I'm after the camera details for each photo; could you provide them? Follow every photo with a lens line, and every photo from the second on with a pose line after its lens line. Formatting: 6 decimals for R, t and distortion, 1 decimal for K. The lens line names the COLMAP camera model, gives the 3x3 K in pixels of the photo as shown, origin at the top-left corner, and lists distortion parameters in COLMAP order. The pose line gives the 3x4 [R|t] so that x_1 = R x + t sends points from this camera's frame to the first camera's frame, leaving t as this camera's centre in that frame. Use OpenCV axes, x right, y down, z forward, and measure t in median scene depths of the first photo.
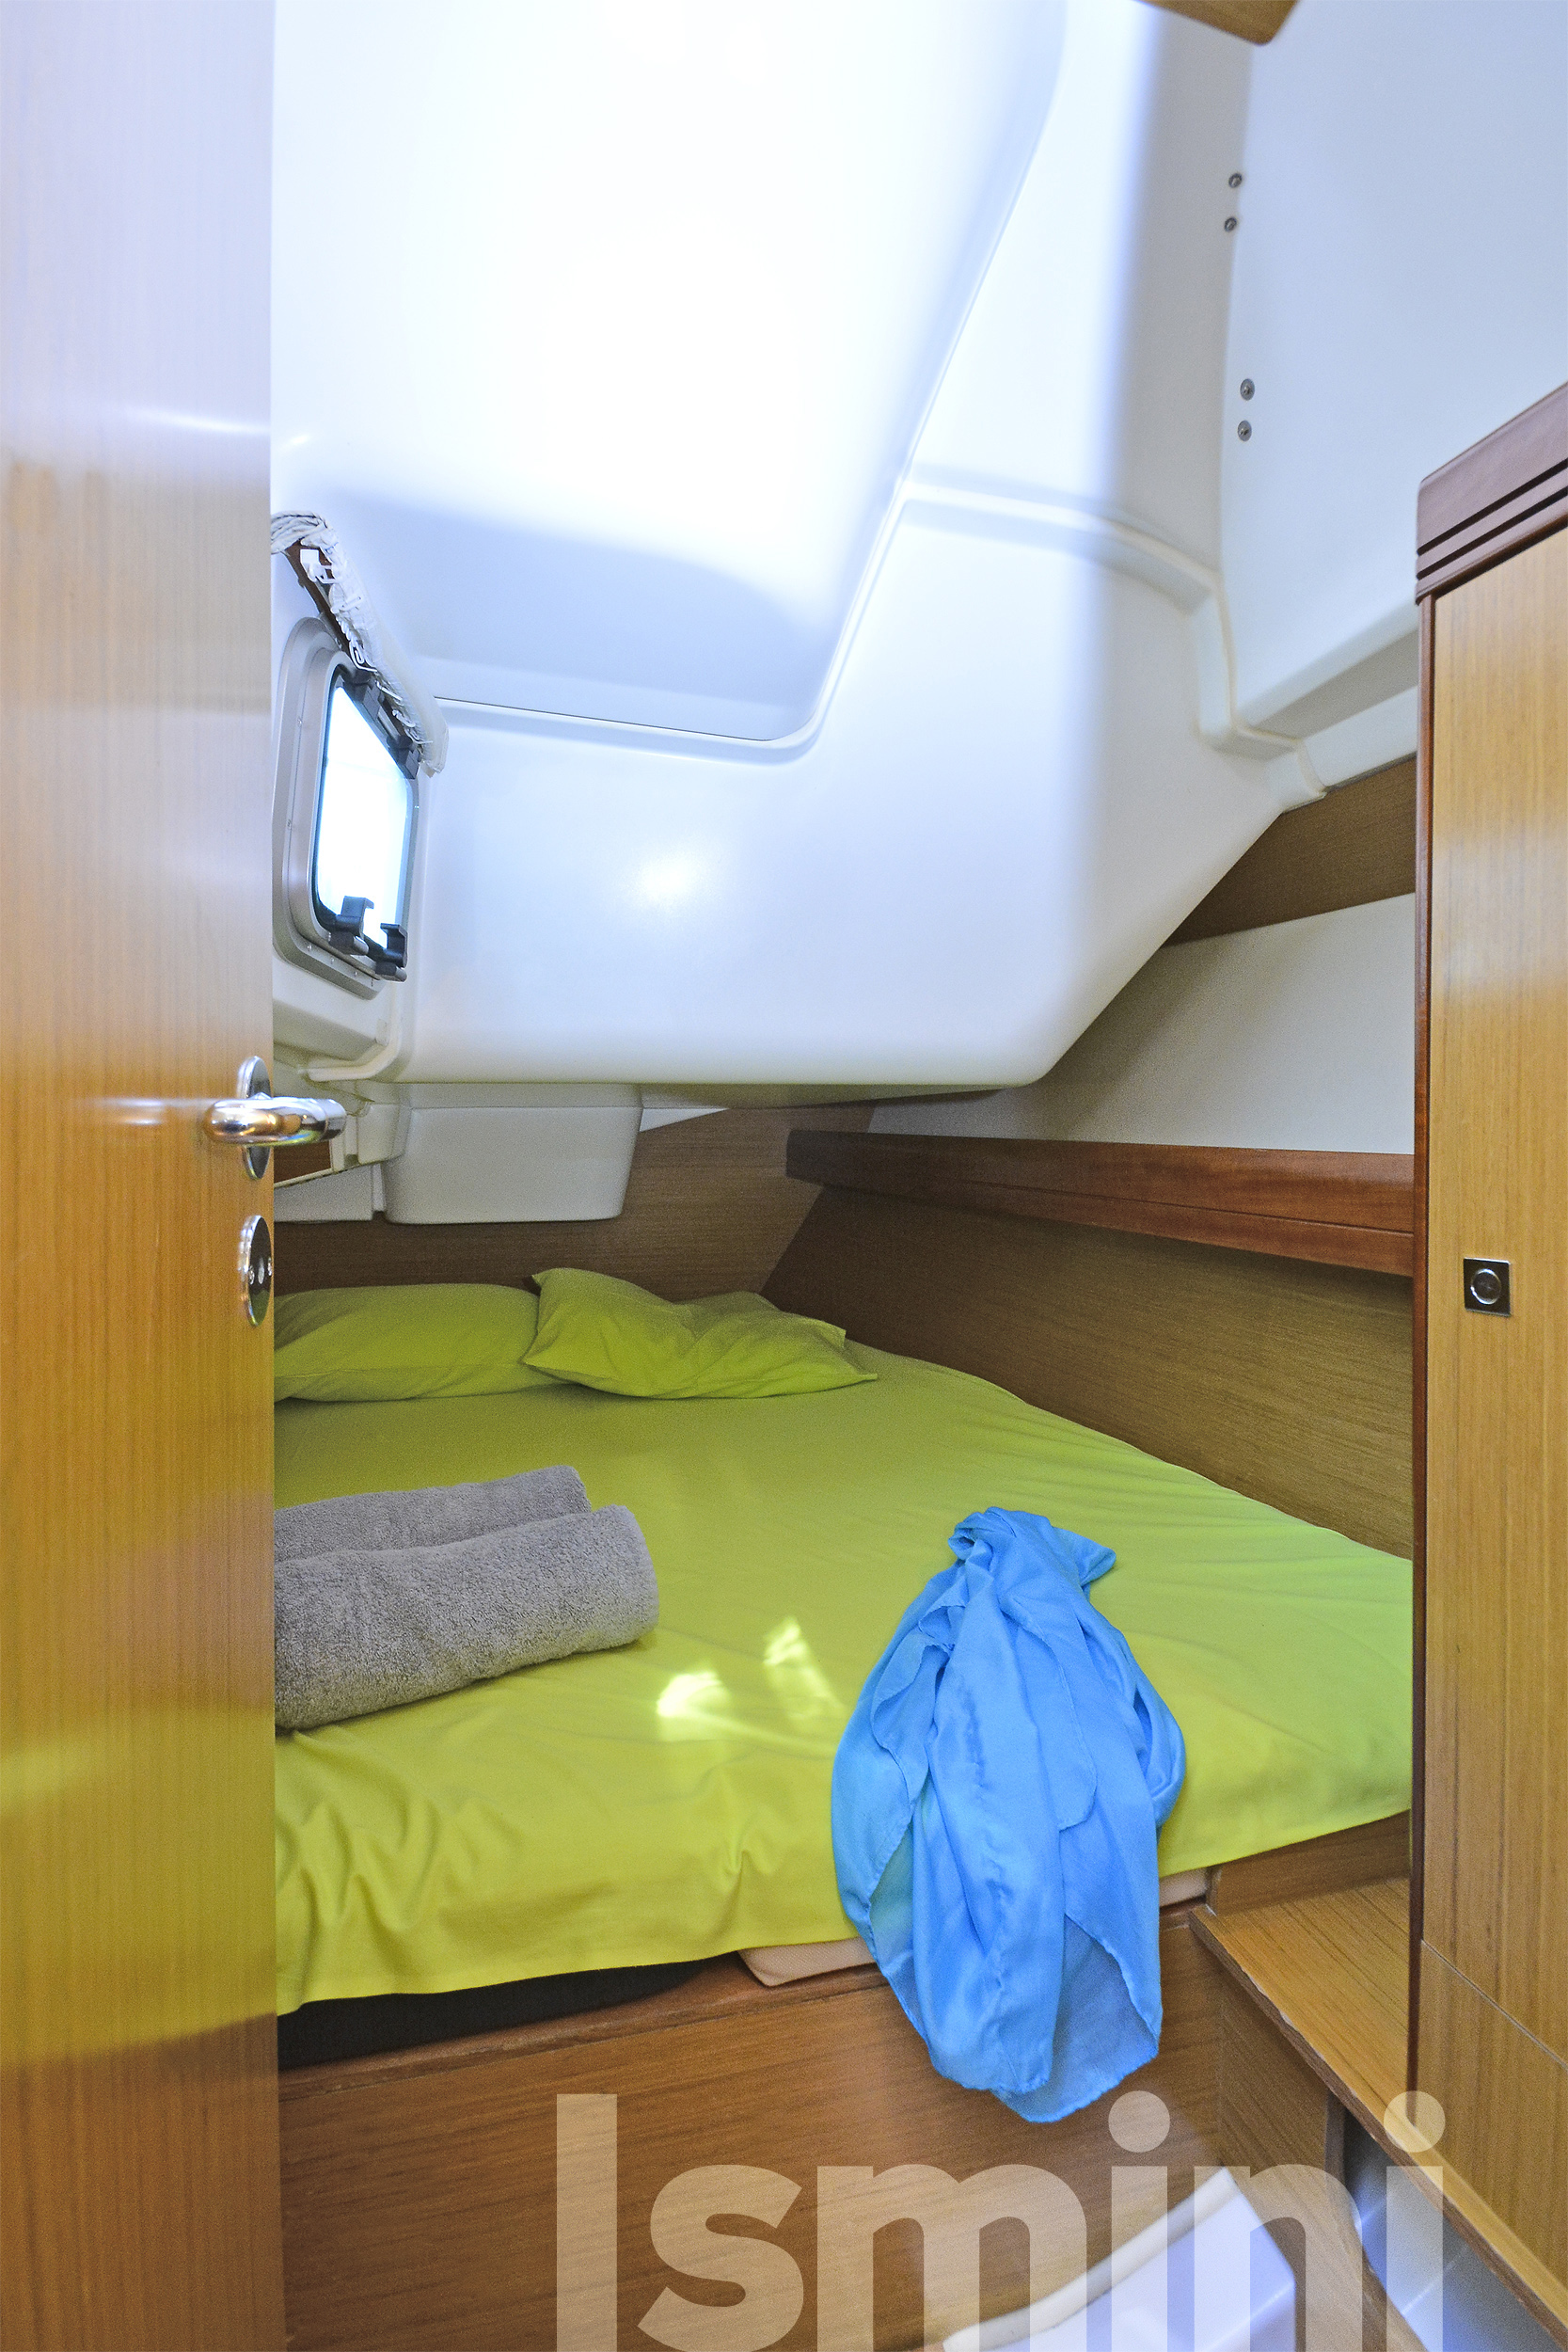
lens RADIAL K [[1044.9, 0, 772.0], [0, 1044.9, 1158.2], [0, 0, 1]] dist [0.008025, -0.012001]
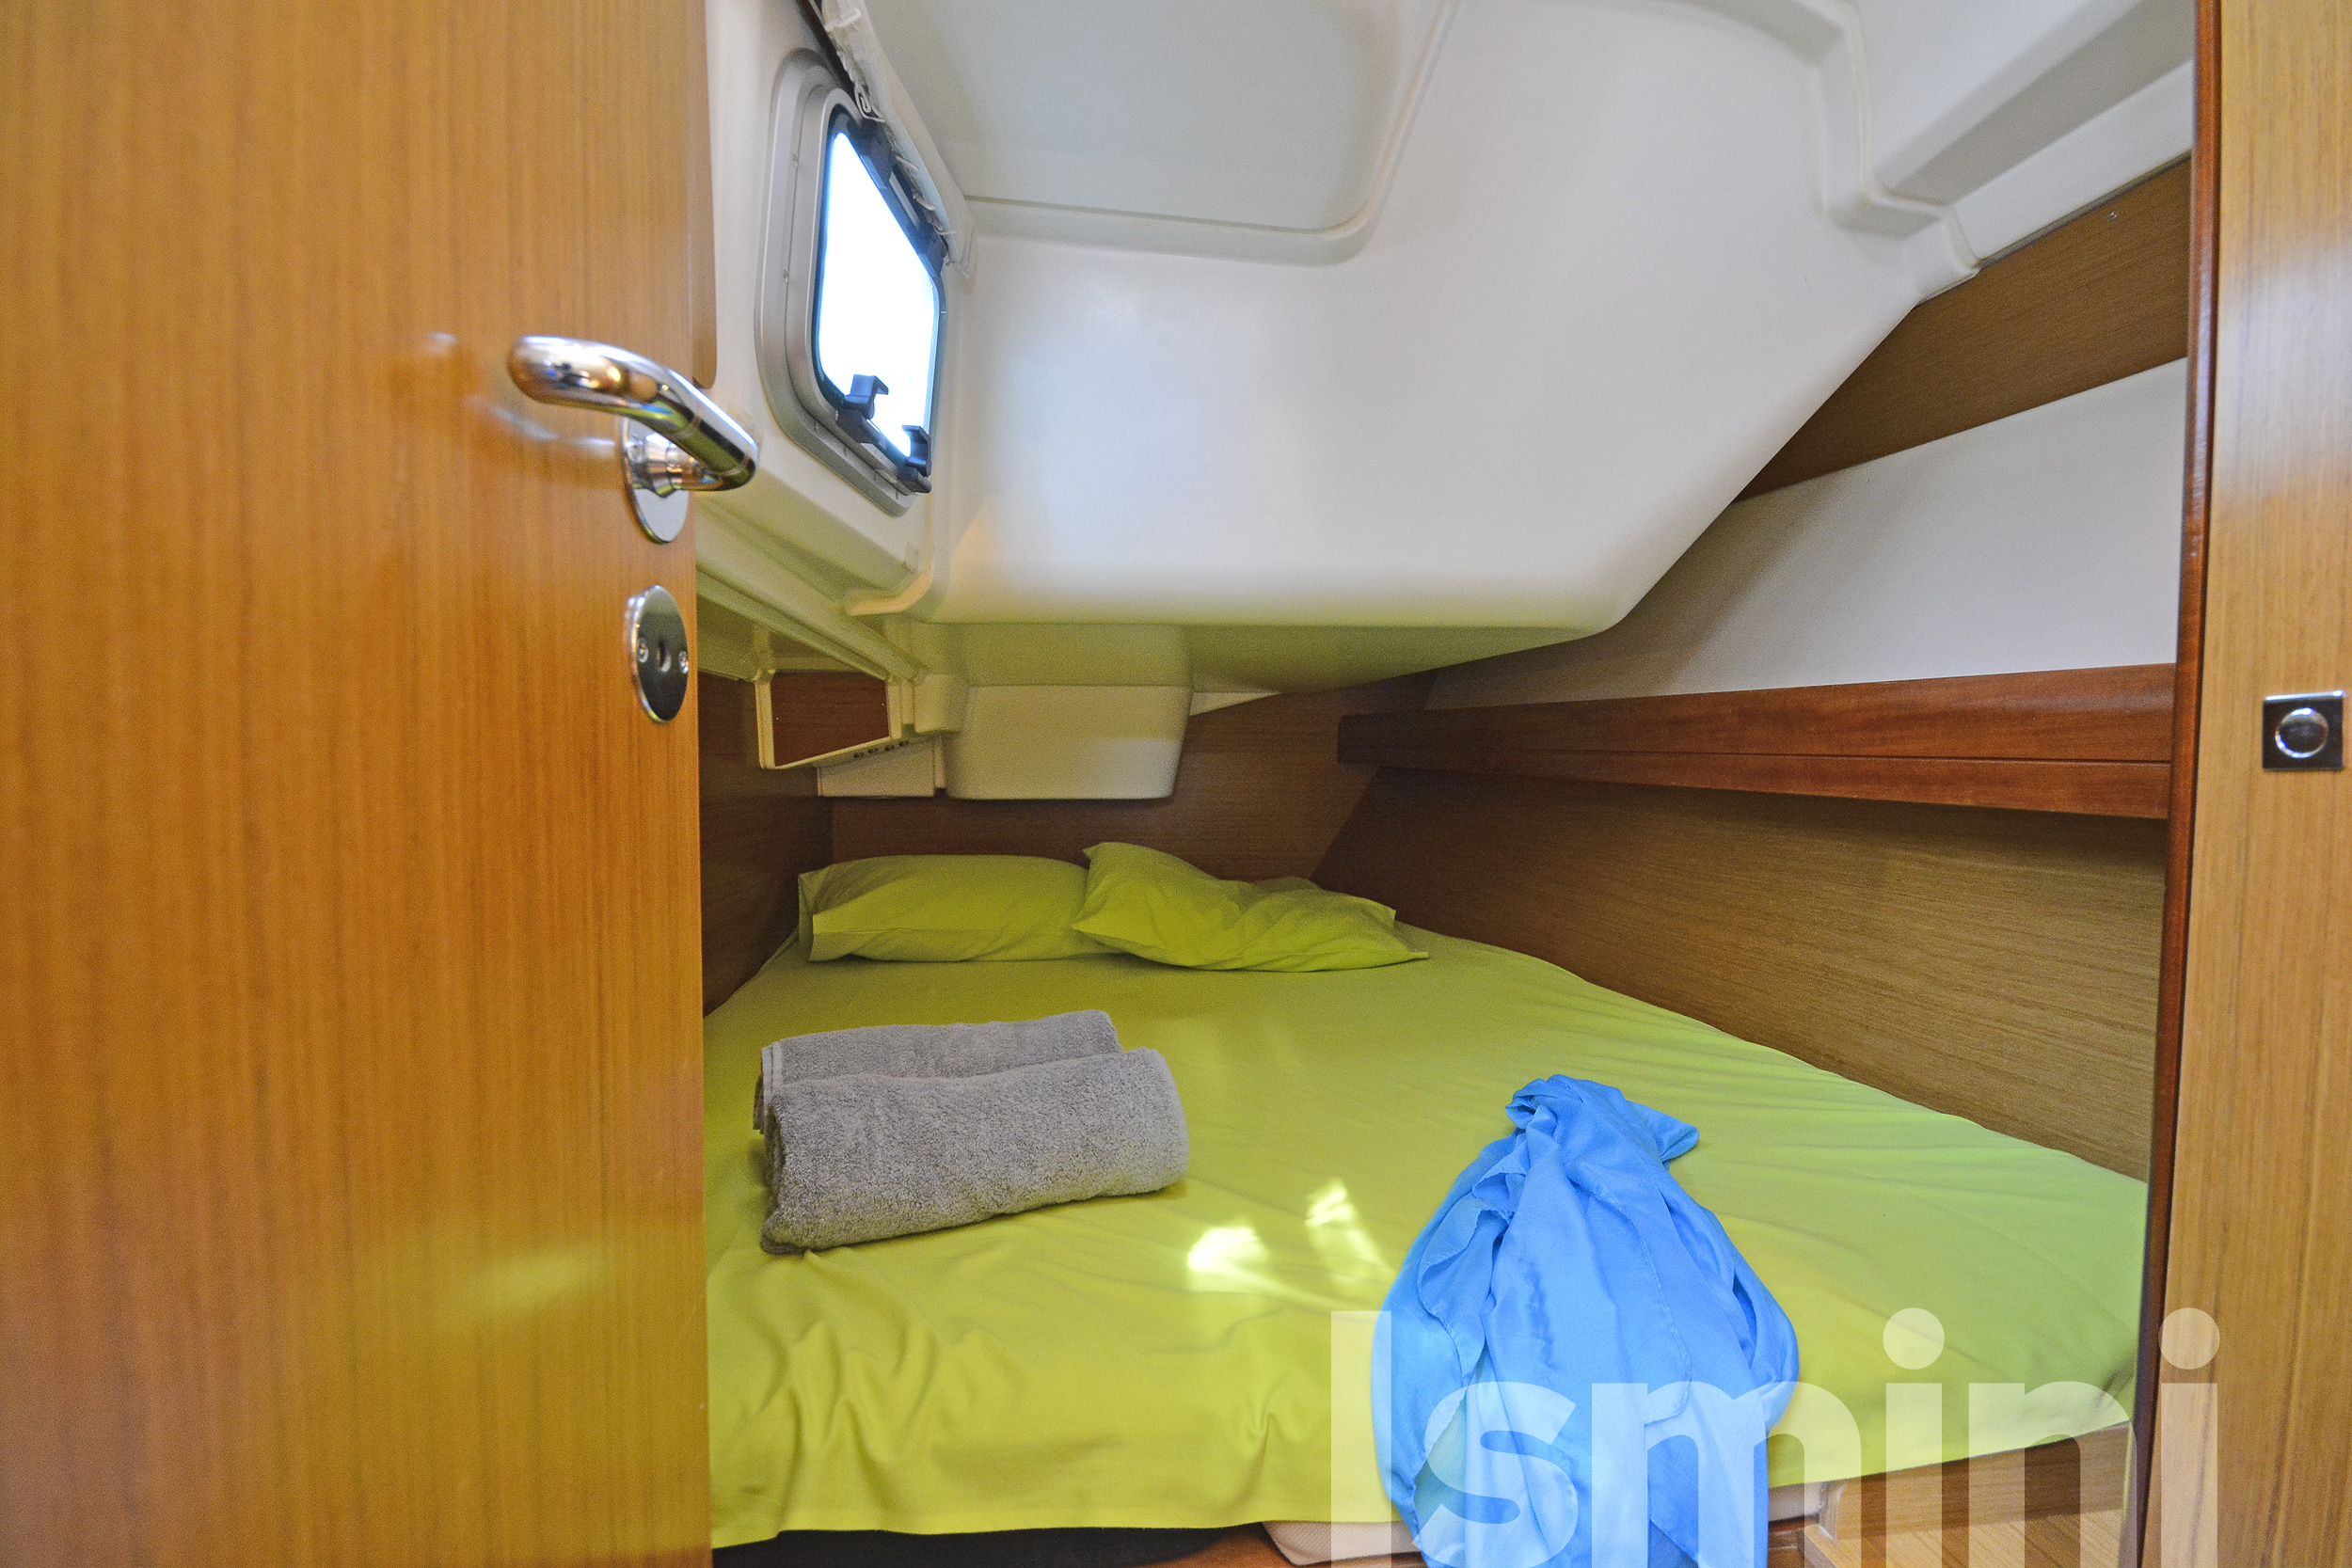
lens RADIAL K [[1044.9, 0, 1182.9], [0, 1044.9, 783.8], [0, 0, 1]] dist [0.008025, -0.012001]
pose [[0.991168, 0.011566, -0.132103, 0.007535], [-0.006116, 0.999116, 0.041591, 0.065106], [0.132468, -0.040415, 0.990363, 0.093832]]
